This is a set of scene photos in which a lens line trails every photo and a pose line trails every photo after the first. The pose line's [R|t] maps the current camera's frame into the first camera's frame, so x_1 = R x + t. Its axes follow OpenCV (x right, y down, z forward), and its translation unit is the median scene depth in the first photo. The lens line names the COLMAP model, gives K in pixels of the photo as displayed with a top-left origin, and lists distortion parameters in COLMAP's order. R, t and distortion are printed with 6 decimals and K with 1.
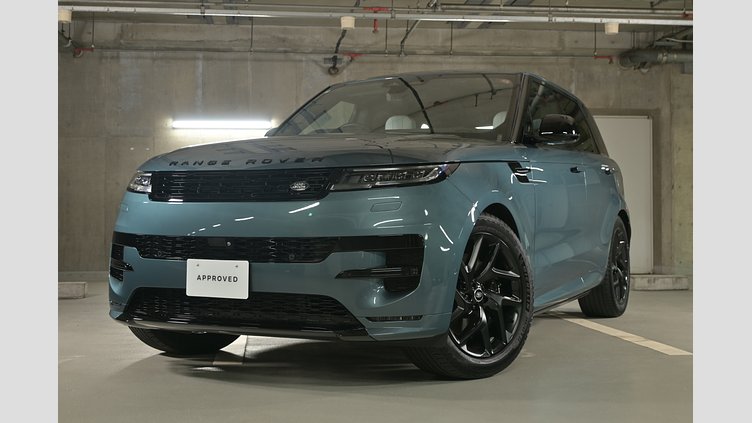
lens RADIAL K [[922.4, 0, 376.0], [0, 922.4, 211.5], [0, 0, 1]] dist [-0.001131, -0.006243]
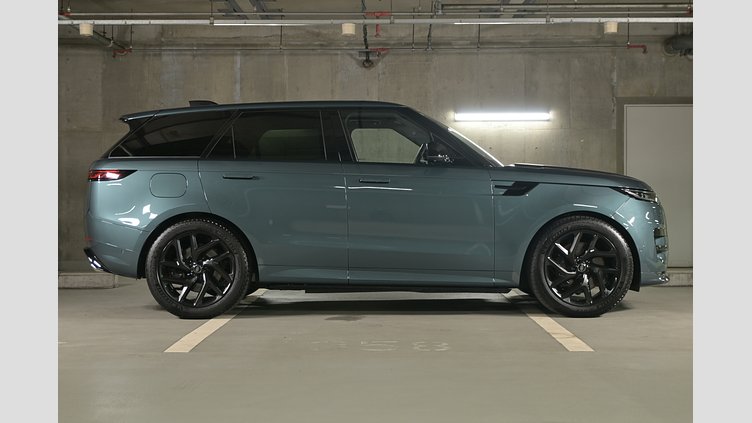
lens RADIAL K [[1008.6, 0, 376.0], [0, 1008.6, 211.5], [0, 0, 1]] dist [0.006887, 0.021786]
pose [[0.992083, 0.002006, -0.125571, 0.104499], [0.000987, 0.999717, 0.023769, -0.017904], [0.125583, -0.023705, 0.991800, -0.098552]]
